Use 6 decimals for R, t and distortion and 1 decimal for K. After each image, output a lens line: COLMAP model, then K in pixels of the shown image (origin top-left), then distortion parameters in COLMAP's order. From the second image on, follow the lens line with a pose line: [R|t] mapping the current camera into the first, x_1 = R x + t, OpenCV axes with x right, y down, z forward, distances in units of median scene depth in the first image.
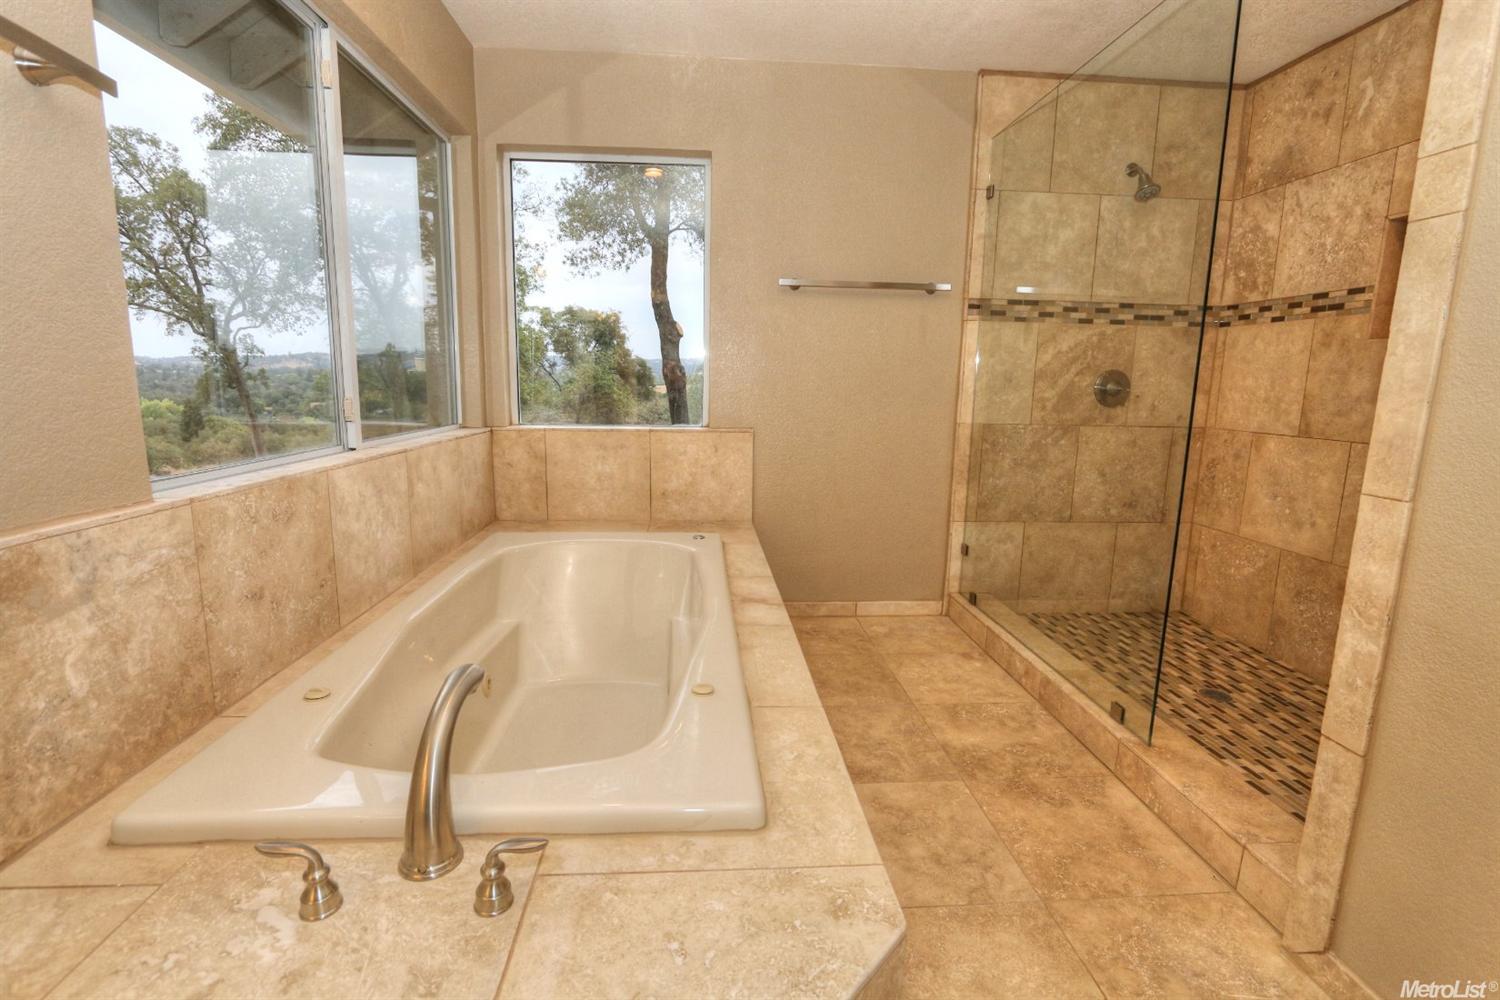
lens RADIAL K [[688.7, 0, 749.8], [0, 688.7, 497.1], [0, 0, 1]] dist [-0.015511, 0.000285]
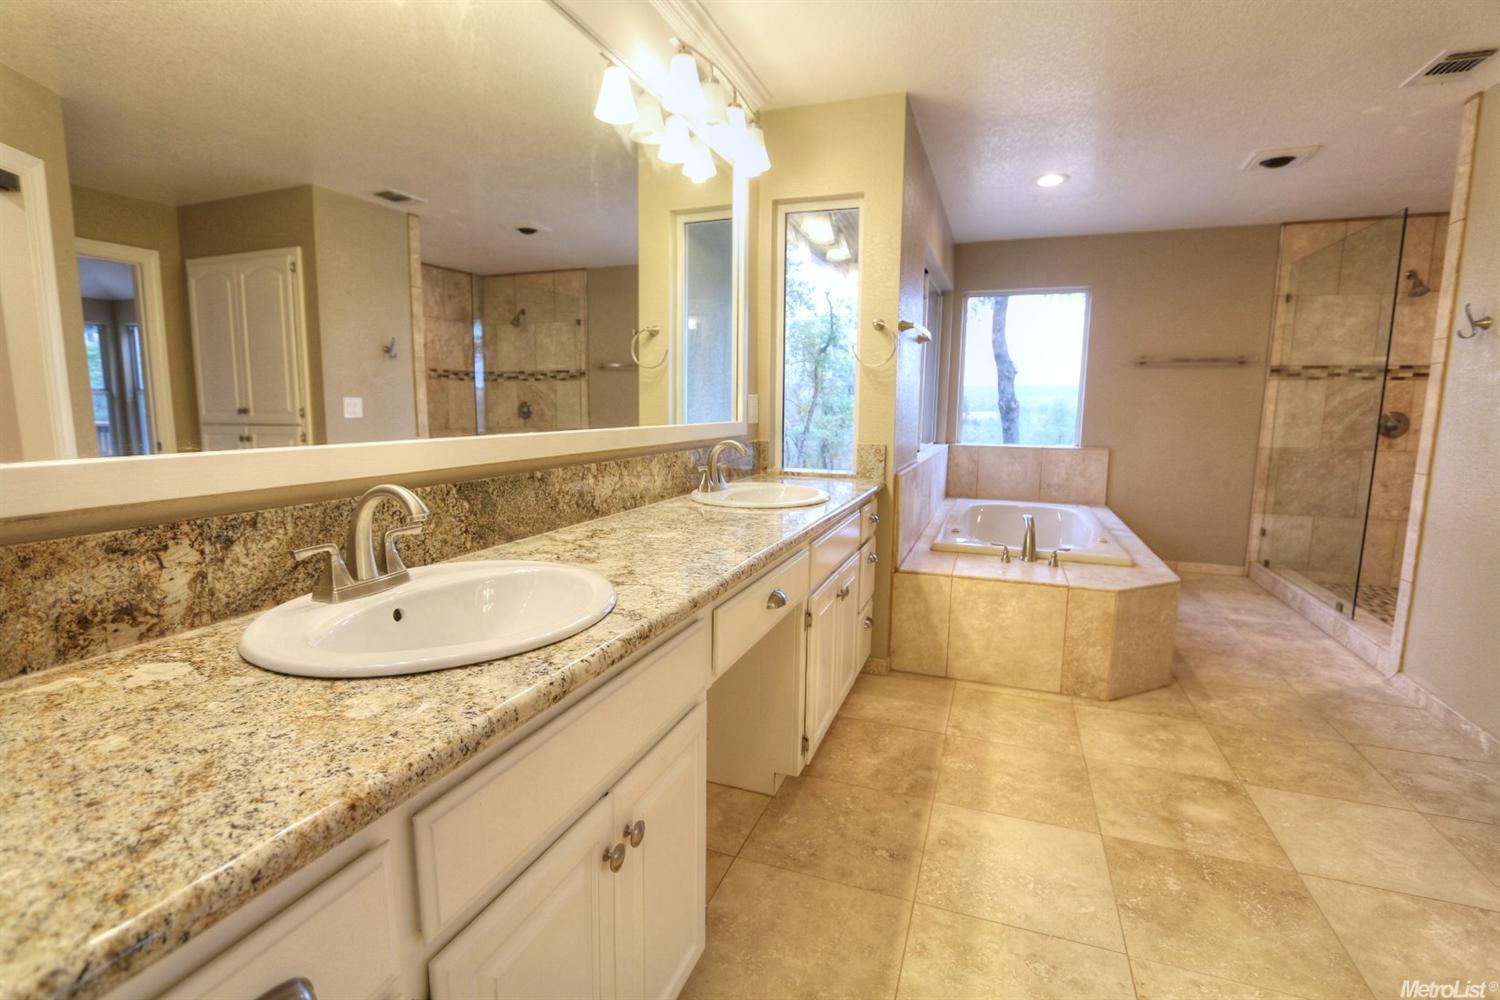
lens RADIAL K [[688.7, 0, 749.9], [0, 688.7, 496.5], [0, 0, 1]] dist [-0.015511, 0.000285]
pose [[0.908803, 0.047314, -0.414535, -0.089792], [-0.063994, 0.997600, -0.026435, 0.112806], [0.412289, 0.050552, 0.909649, -0.826140]]
